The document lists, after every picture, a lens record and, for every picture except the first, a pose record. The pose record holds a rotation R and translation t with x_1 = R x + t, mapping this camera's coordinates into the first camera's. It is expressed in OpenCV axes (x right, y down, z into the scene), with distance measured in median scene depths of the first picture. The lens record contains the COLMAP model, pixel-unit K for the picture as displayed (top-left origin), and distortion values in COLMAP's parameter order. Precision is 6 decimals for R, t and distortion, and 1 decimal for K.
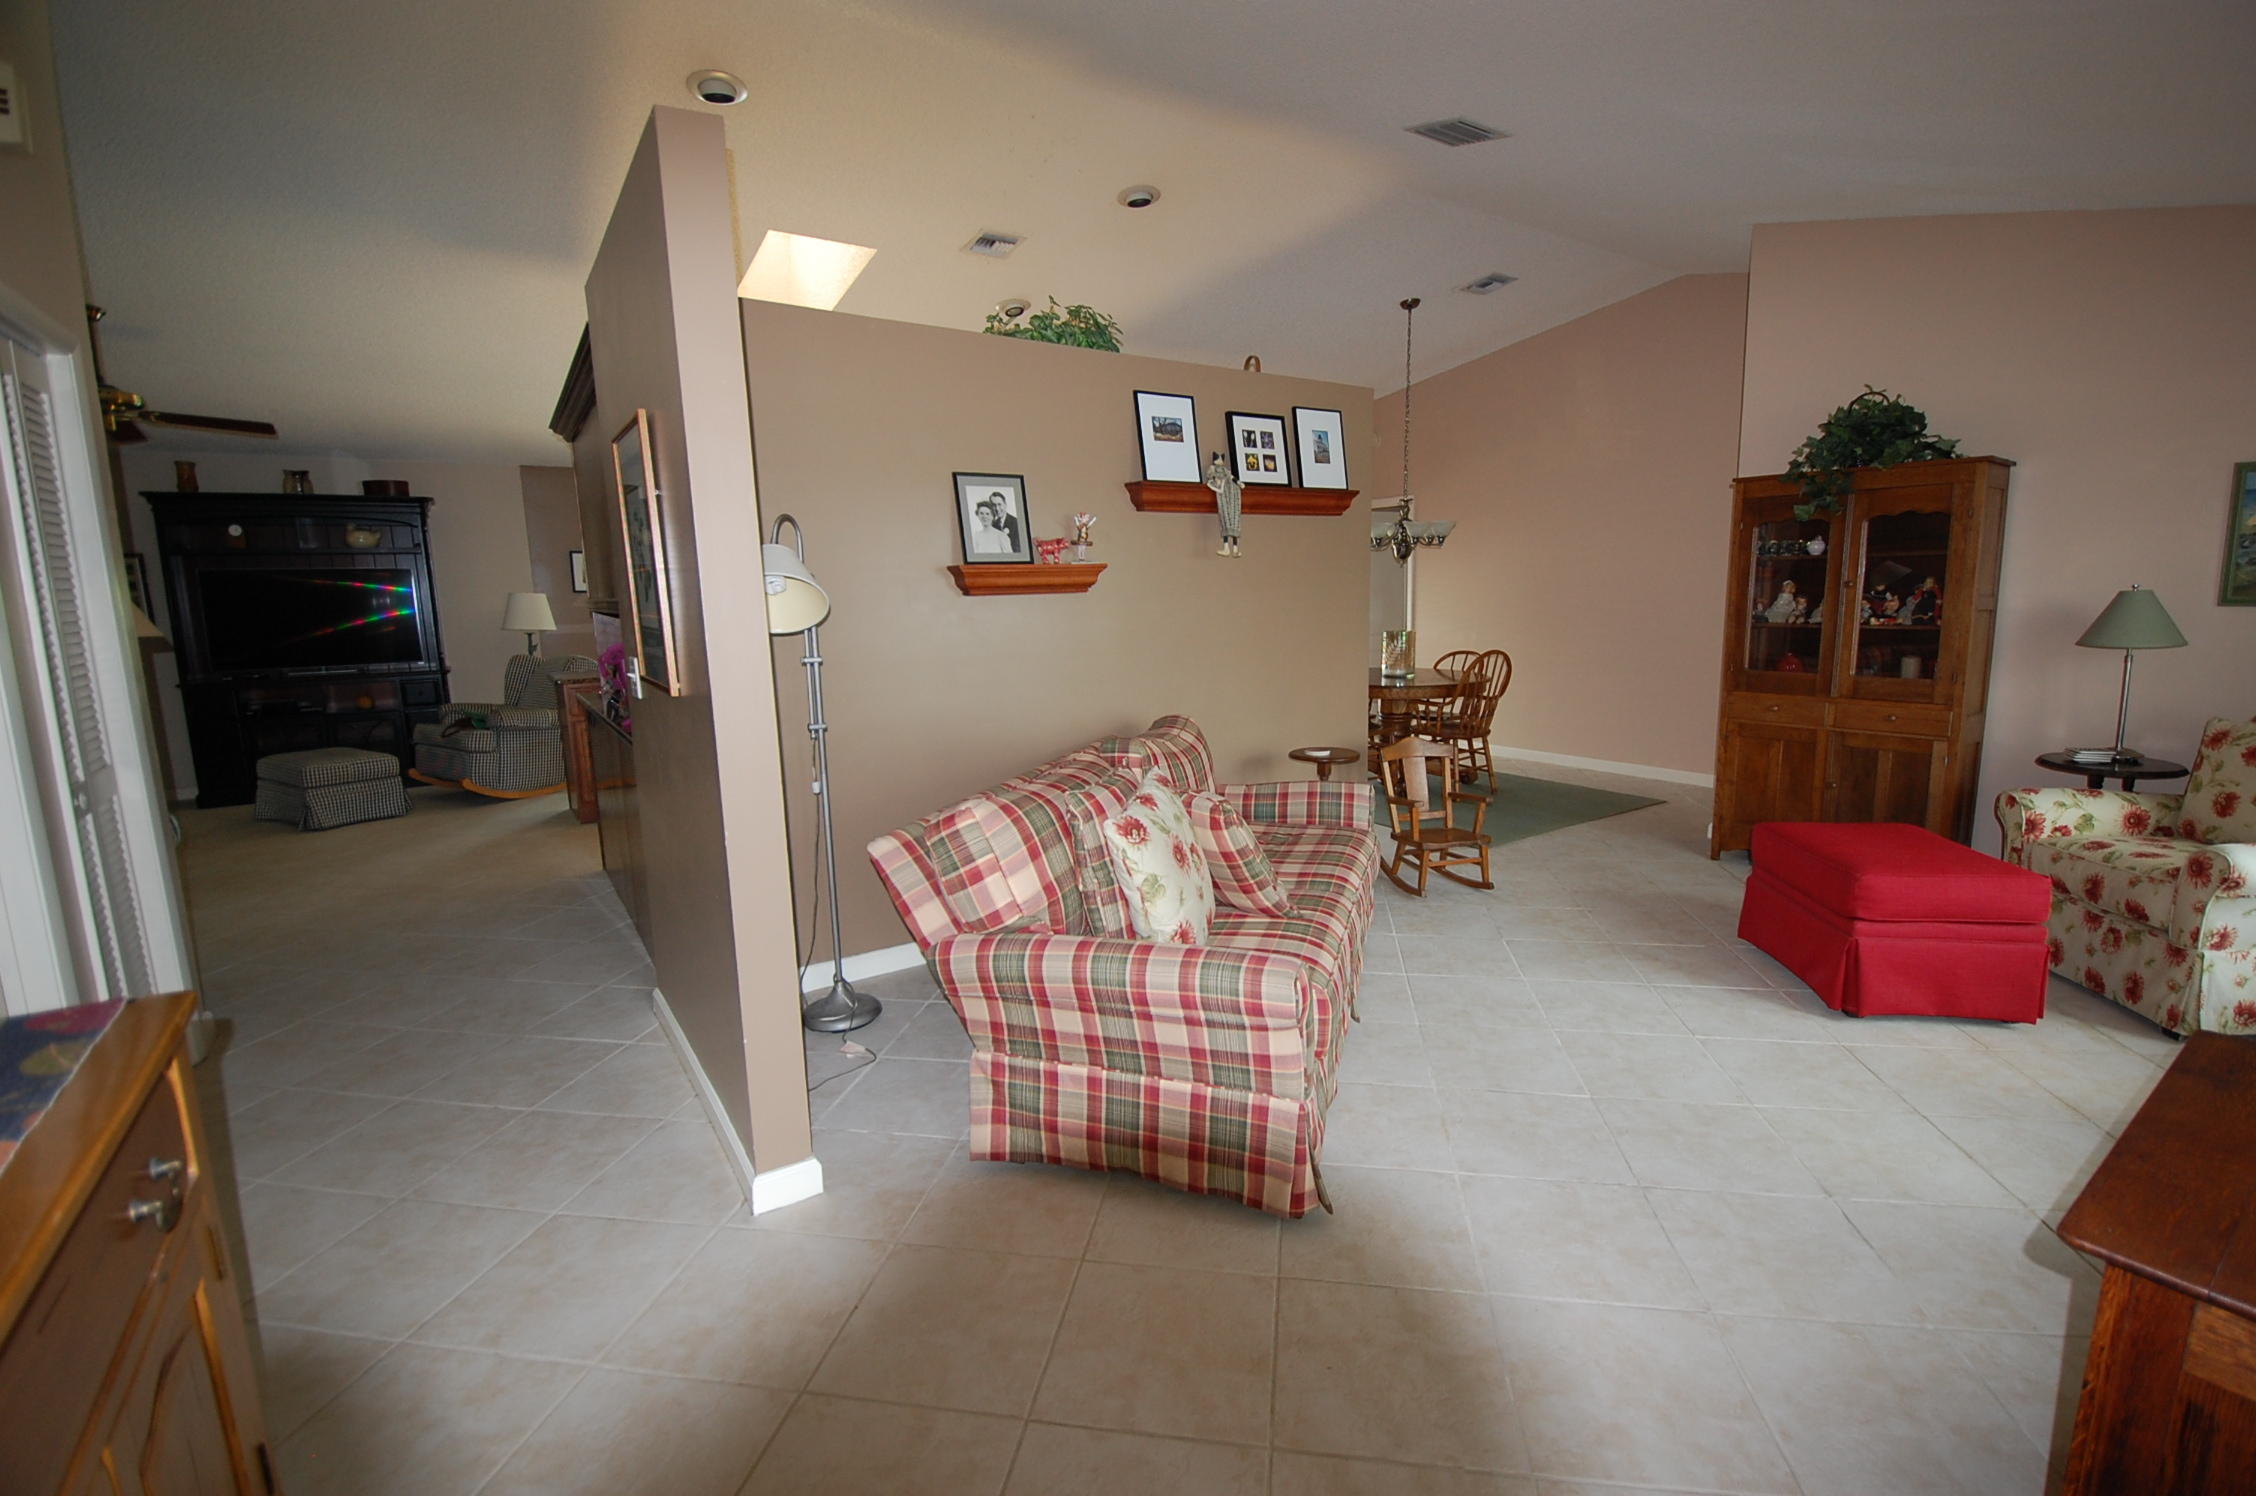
lens RADIAL K [[986.1, 0, 1135.9], [0, 986.1, 748.1], [0, 0, 1]] dist [-0.014166, -0.004772]
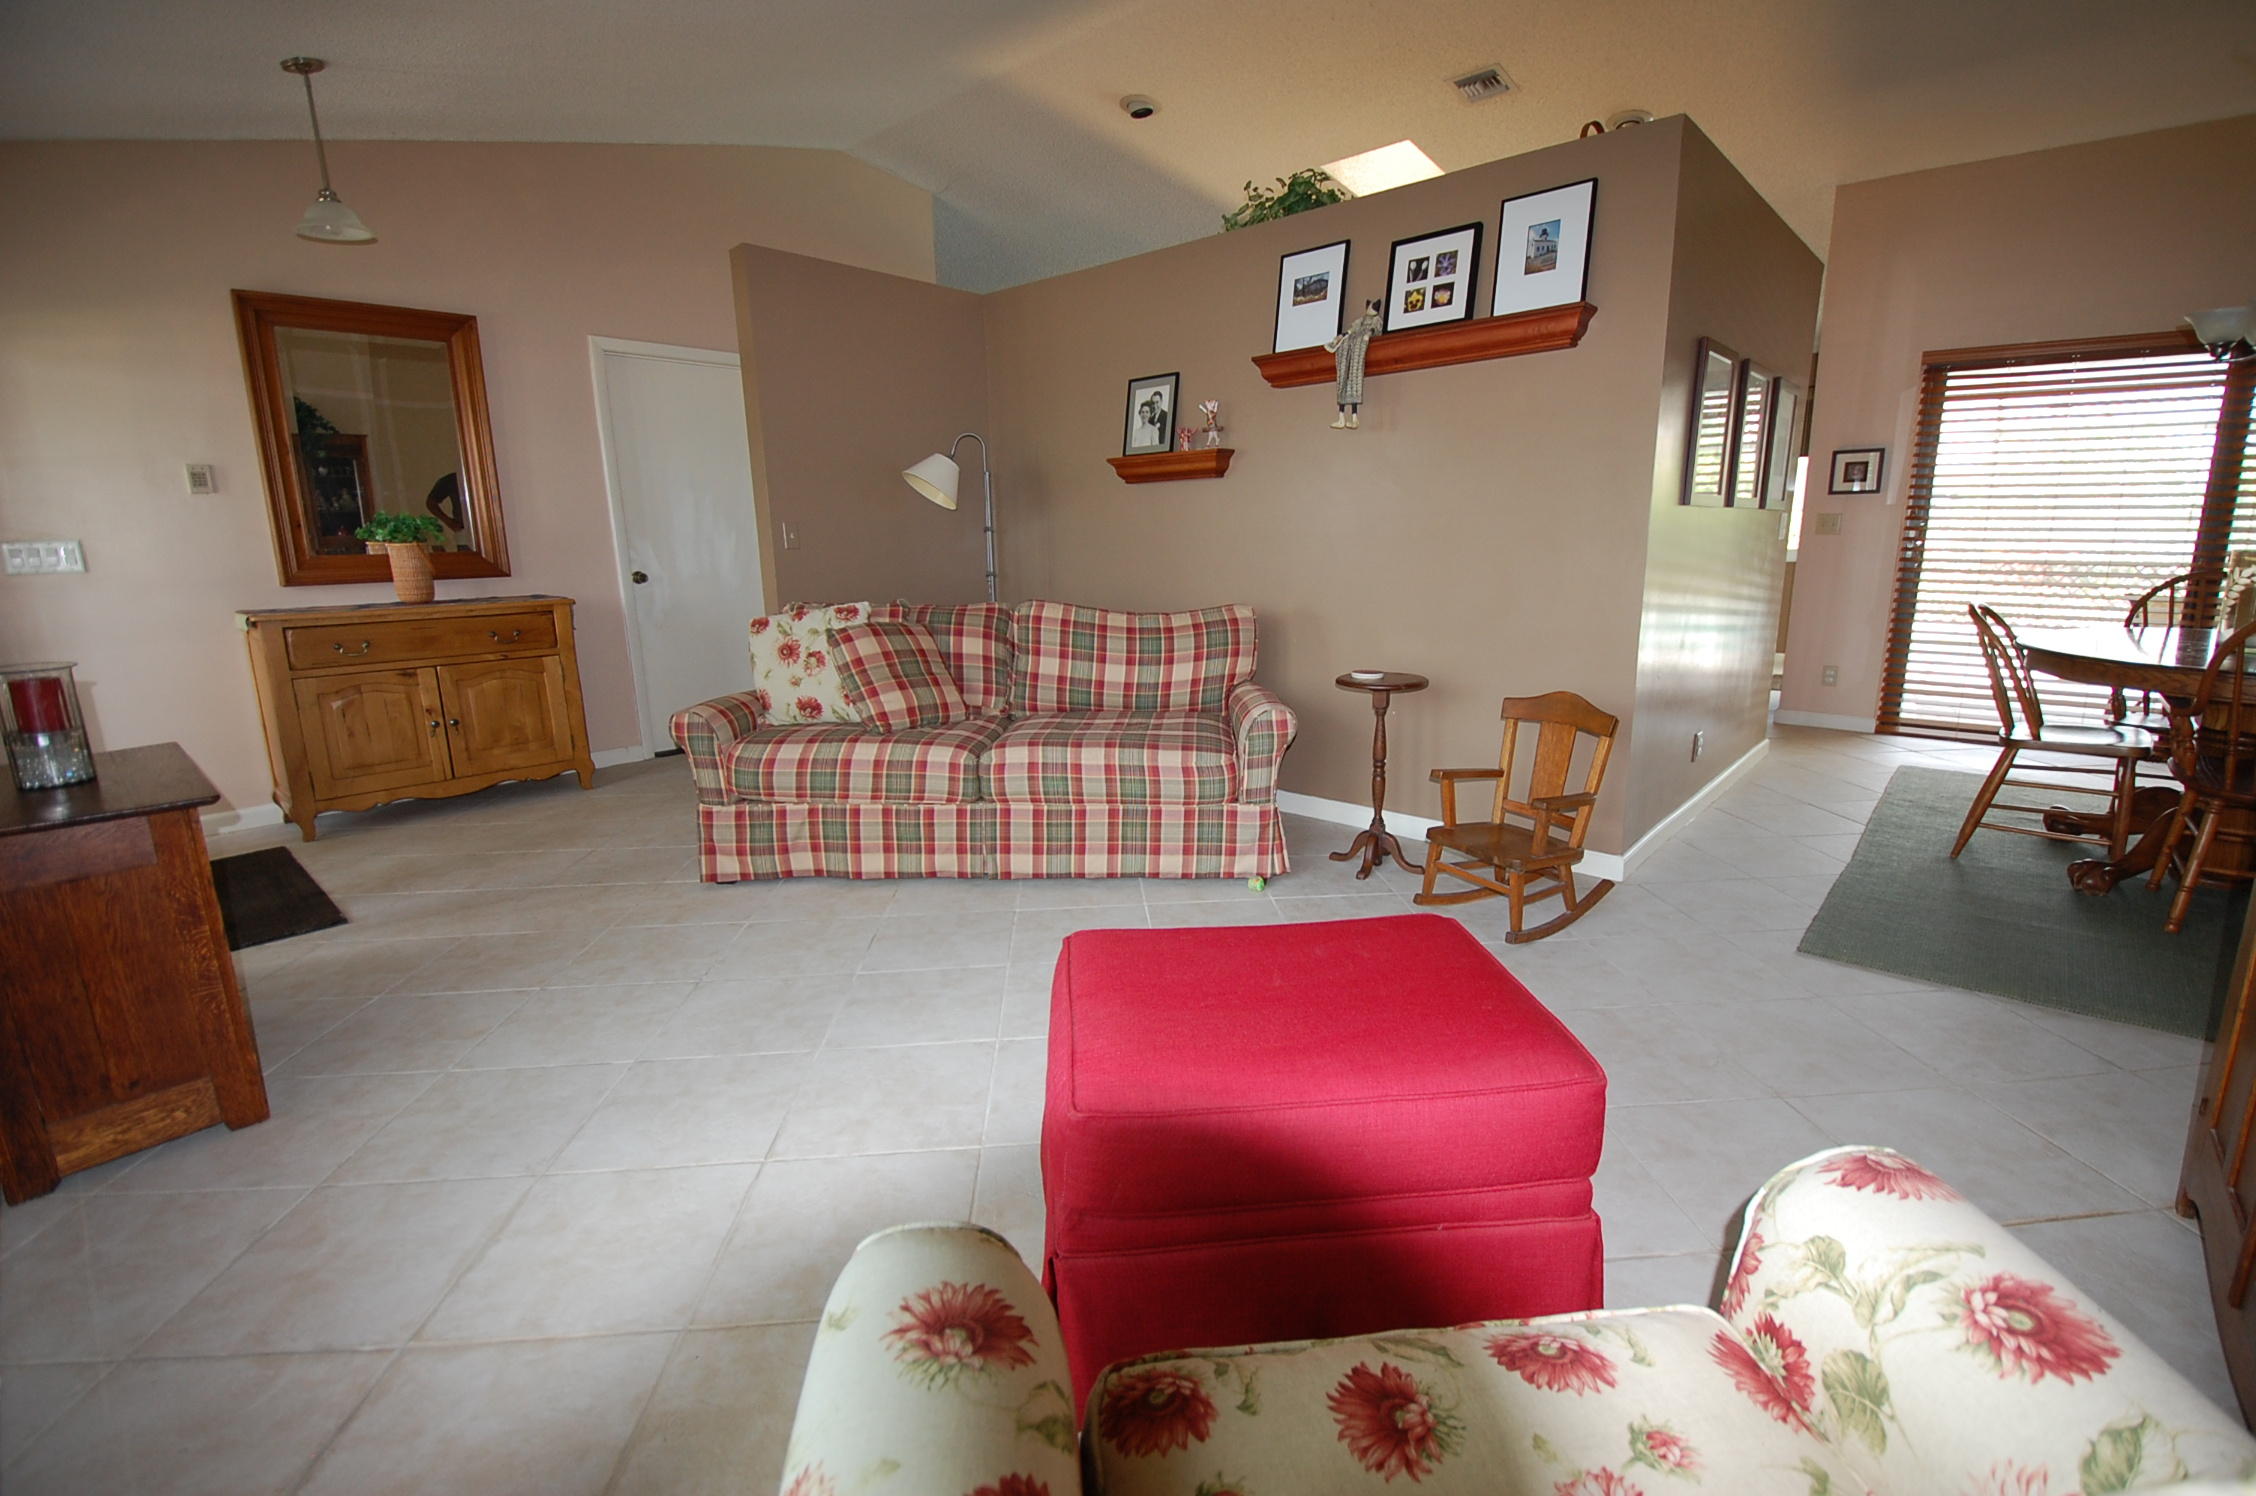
lens RADIAL K [[986.1, 0, 1138.6], [0, 986.1, 747.8], [0, 0, 1]] dist [-0.014166, -0.004772]
pose [[0.230584, 0.223395, -0.947062, 0.918063], [-0.140076, 0.970772, 0.194883, -0.067823], [0.962917, 0.087724, 0.255137, 0.639931]]
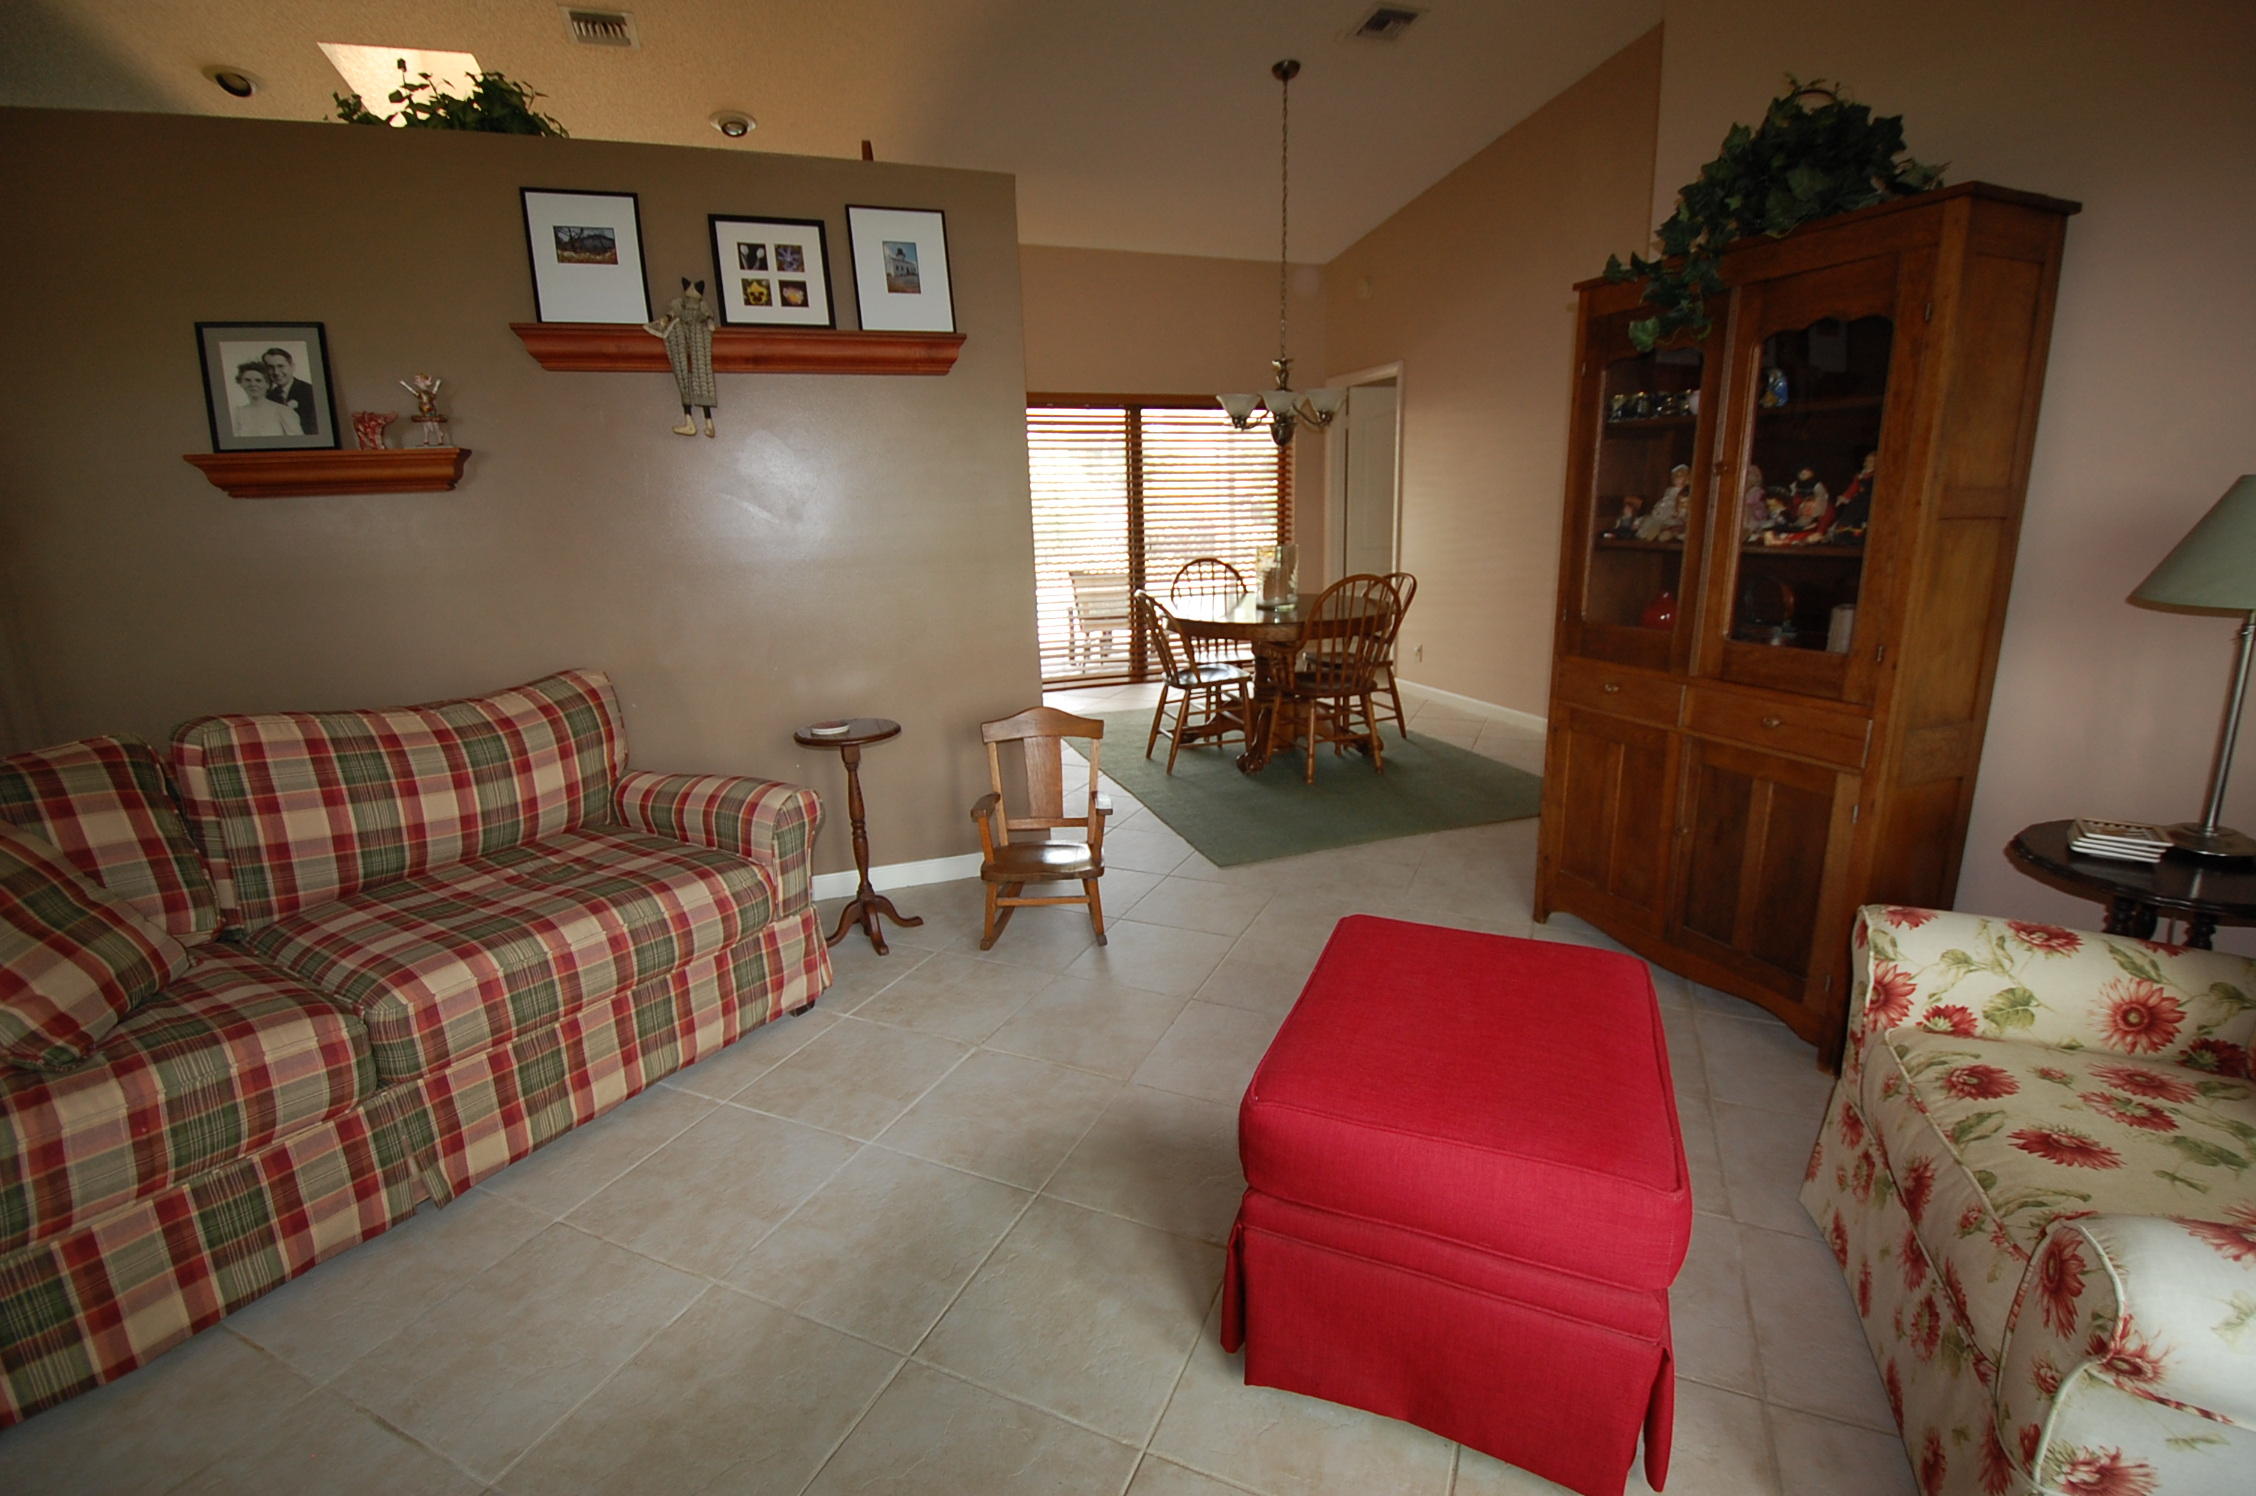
lens RADIAL K [[986.1, 0, 1148.5], [0, 986.1, 743.8], [0, 0, 1]] dist [-0.014166, -0.004772]
pose [[0.971302, 0.056627, -0.231012, 0.568972], [-0.035177, 0.994766, 0.095937, -0.058975], [0.235235, -0.085058, 0.968209, 0.400371]]
